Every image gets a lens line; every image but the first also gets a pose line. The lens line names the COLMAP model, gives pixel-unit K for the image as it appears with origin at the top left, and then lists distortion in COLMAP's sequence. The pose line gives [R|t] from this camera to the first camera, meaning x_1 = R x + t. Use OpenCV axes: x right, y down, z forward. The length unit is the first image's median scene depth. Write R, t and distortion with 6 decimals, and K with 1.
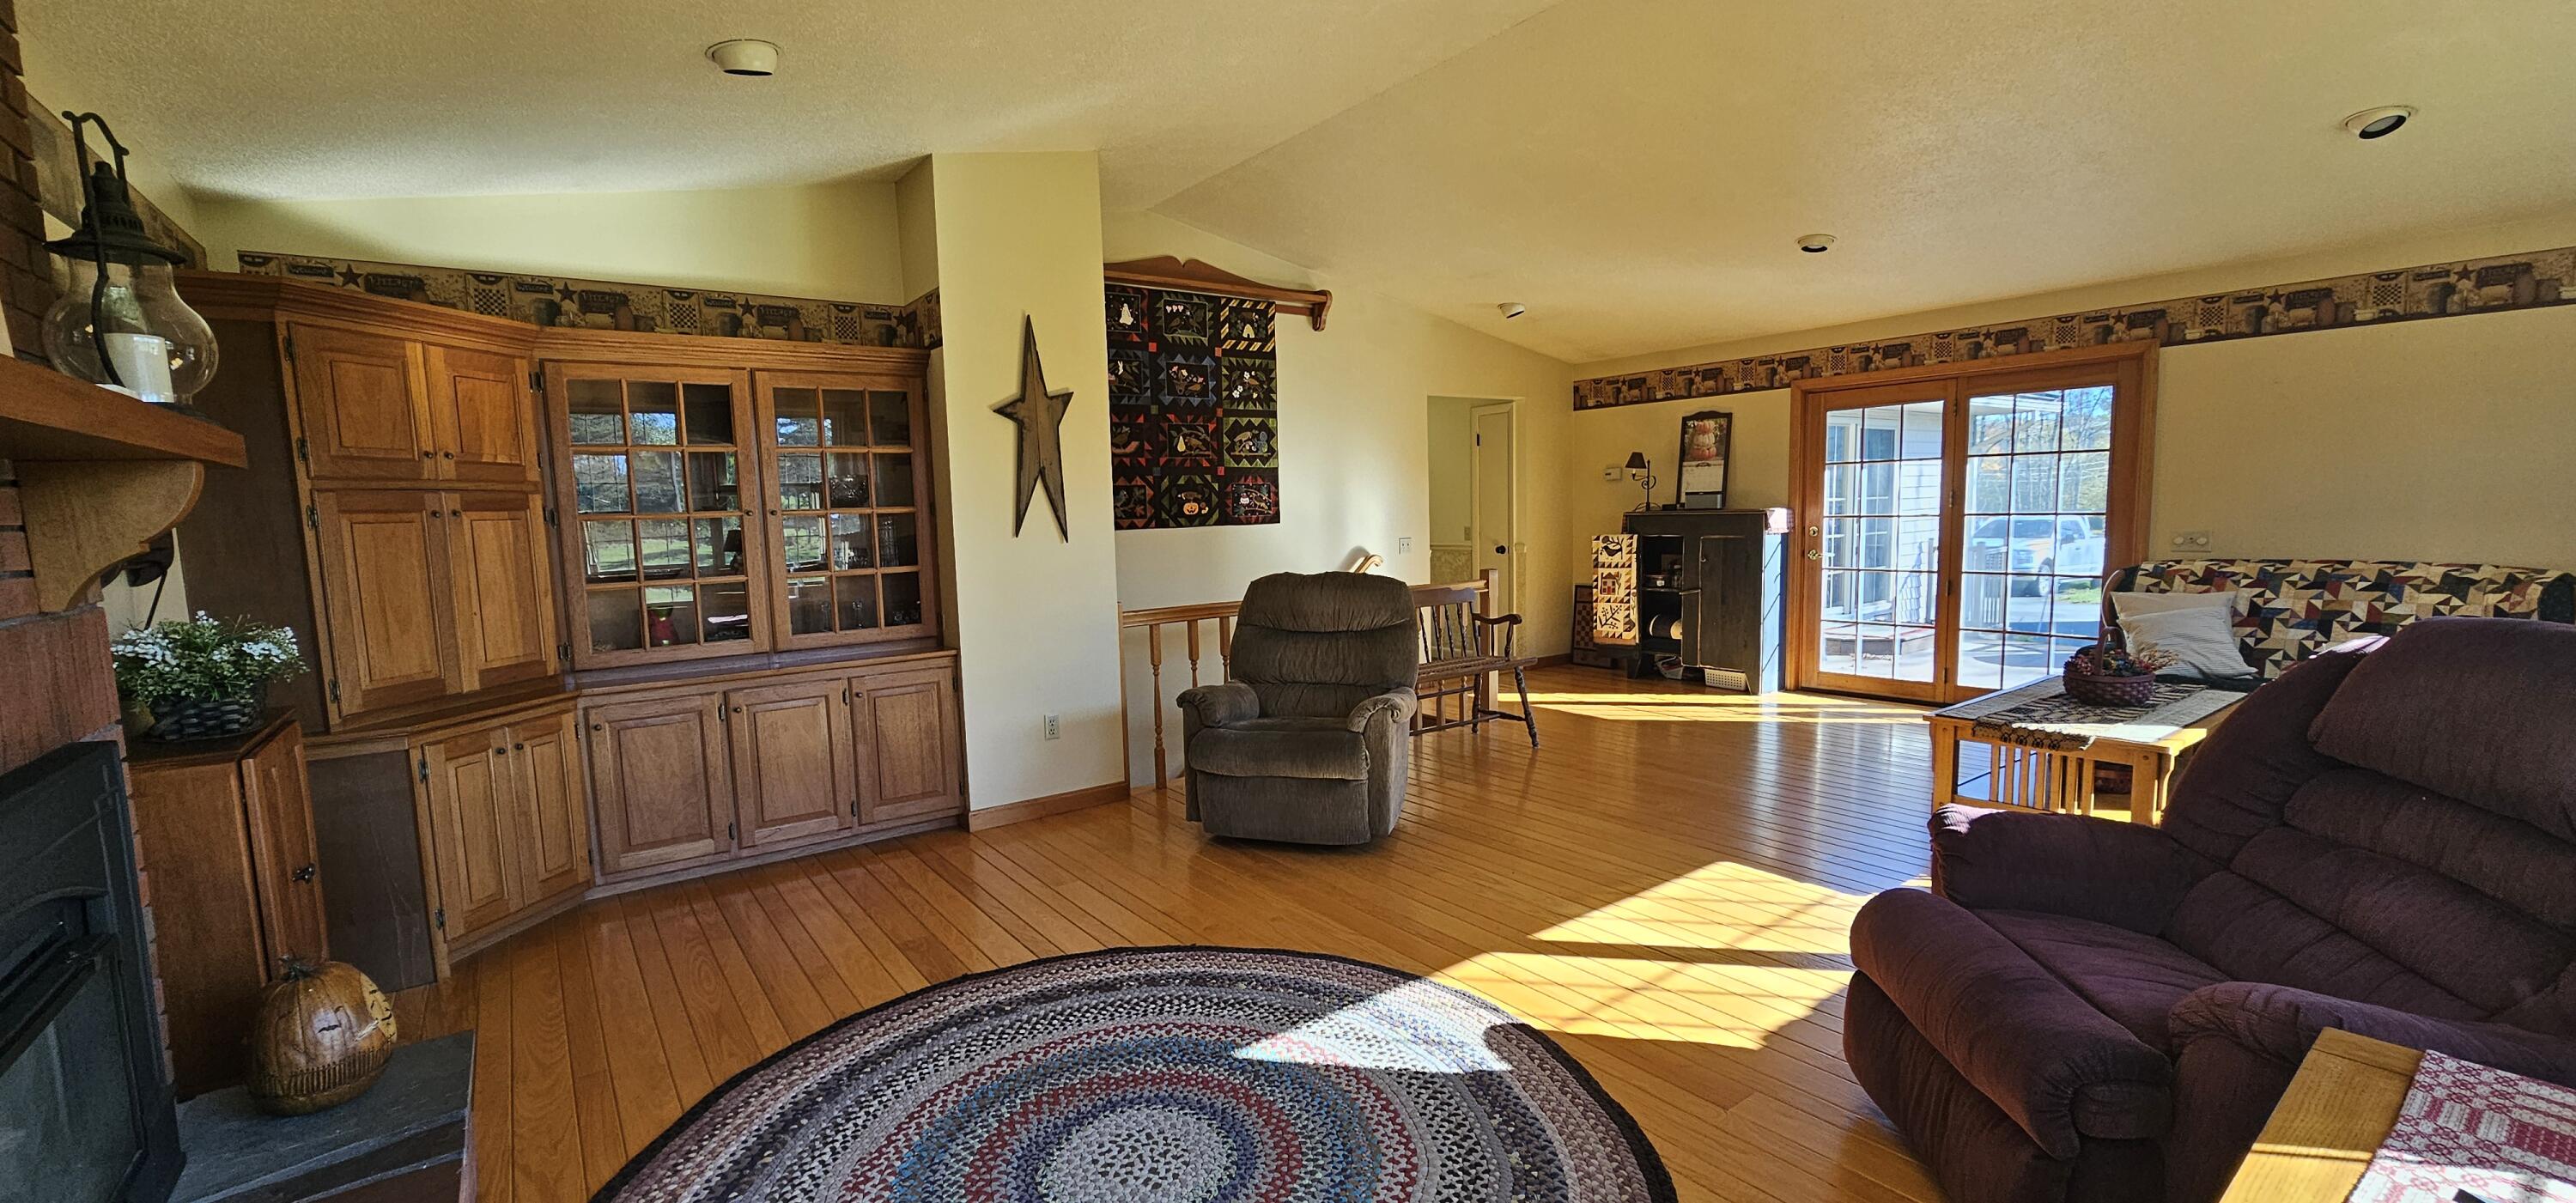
lens RADIAL K [[1056.2, 0, 1280.3], [0, 1056.2, 628.2], [0, 0, 1]] dist [-0.000567, 0.000031]
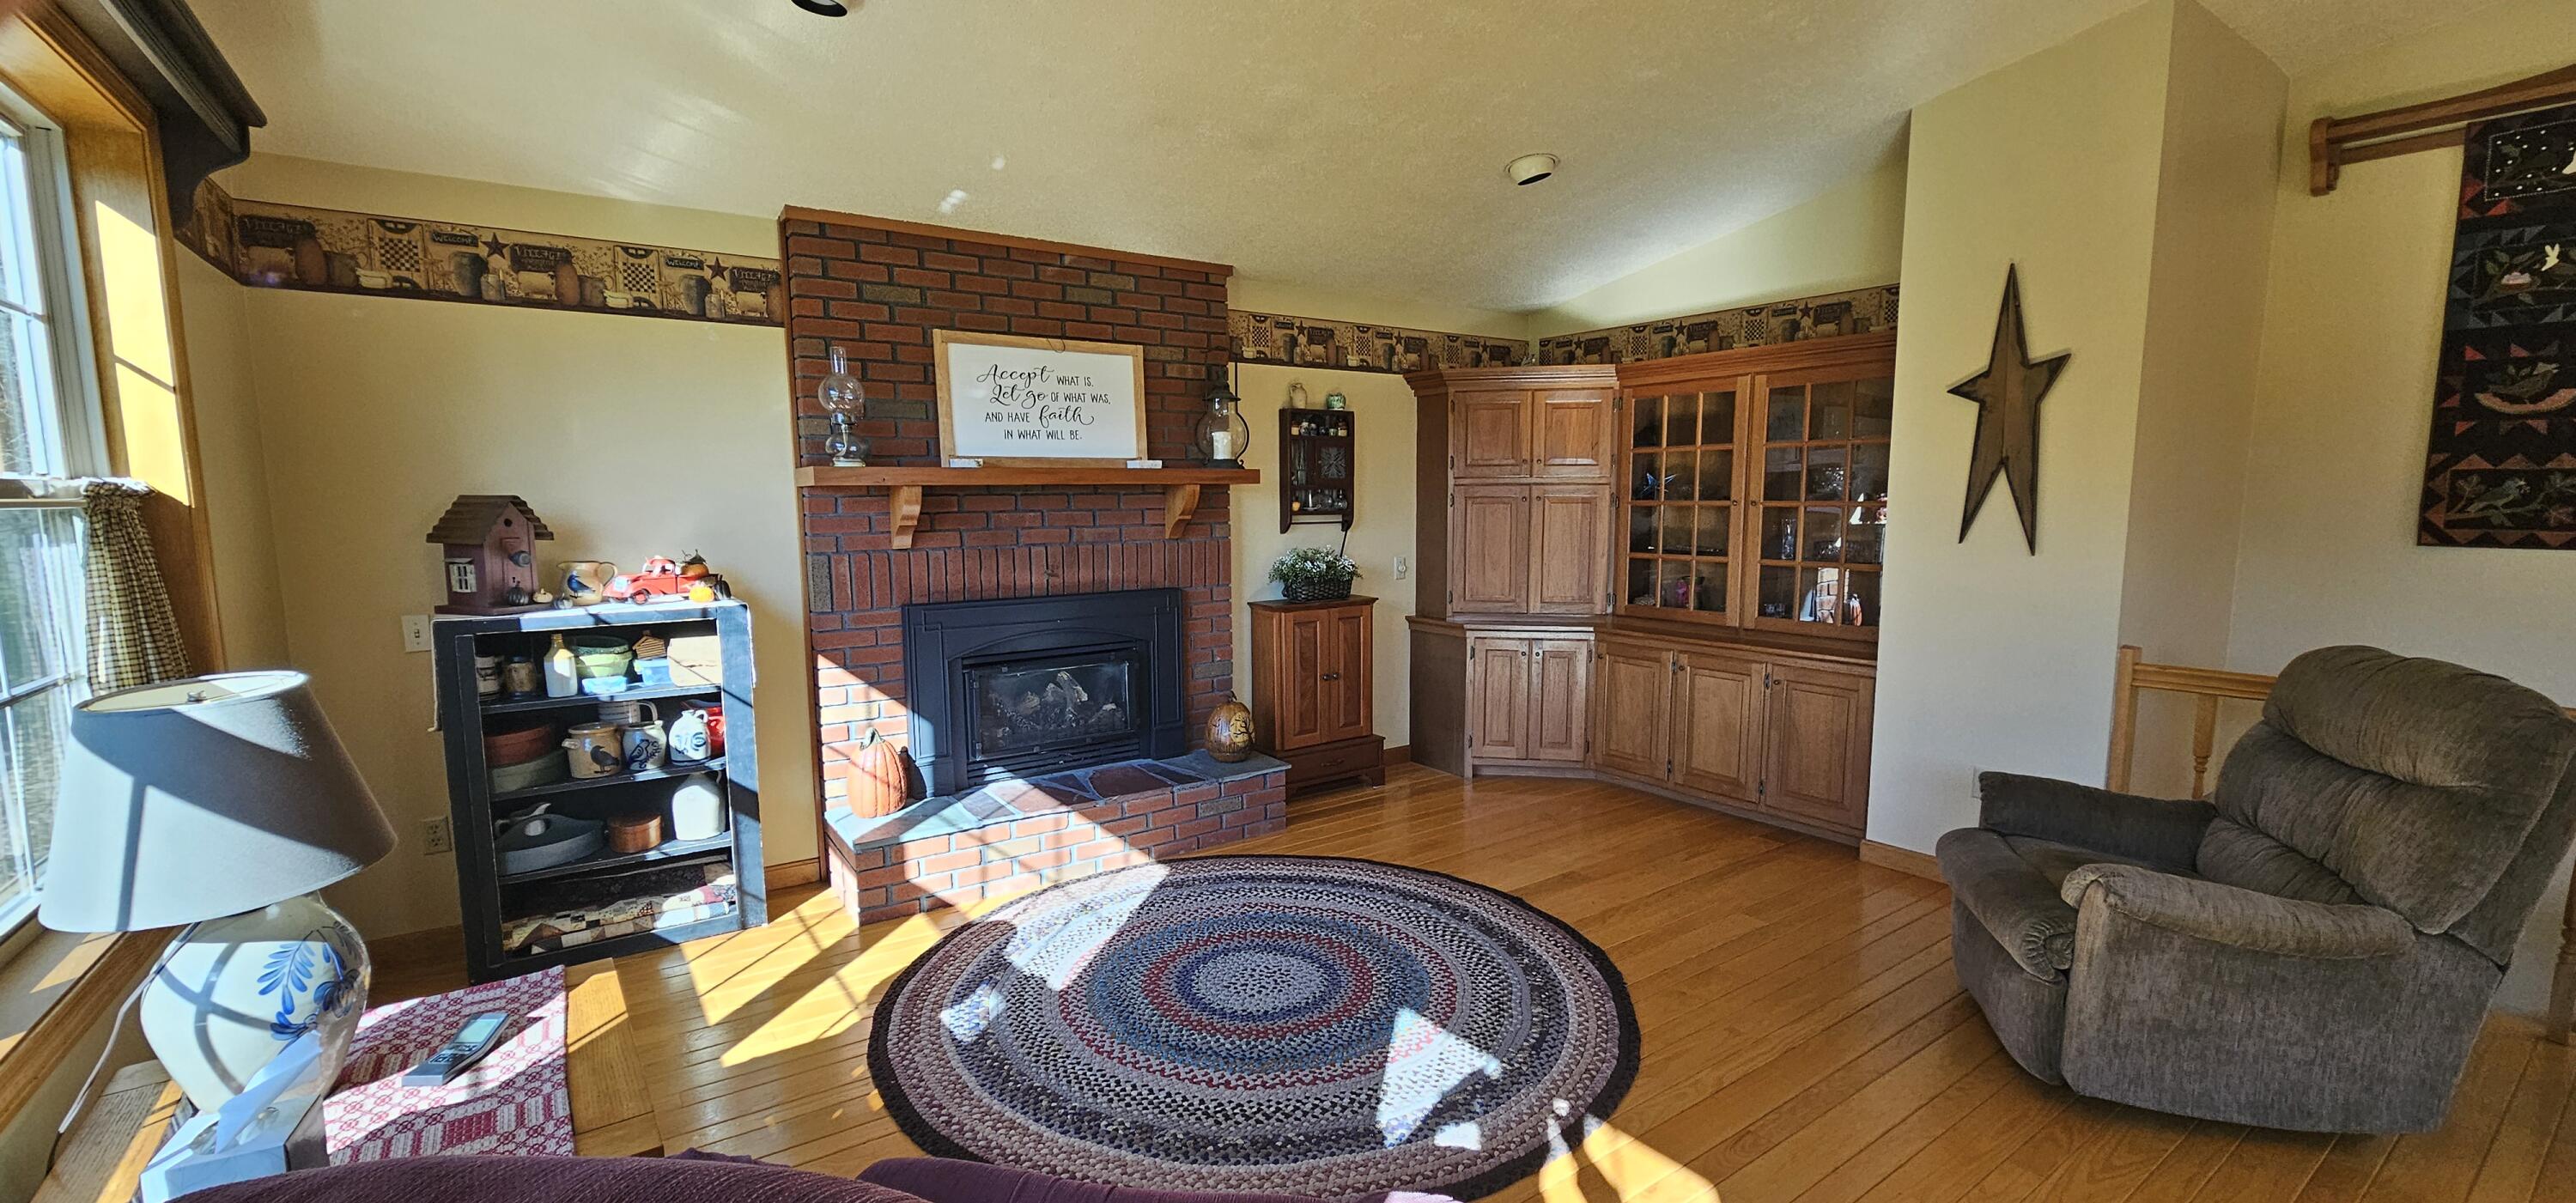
lens RADIAL K [[1056.2, 0, 1274.2], [0, 1056.2, 618.5], [0, 0, 1]] dist [-0.000567, 0.000031]
pose [[-0.015293, 0.148353, -0.988816, 0.859677], [-0.108695, 0.982824, 0.149136, -0.135744], [0.993957, 0.109761, 0.001095, 0.692735]]
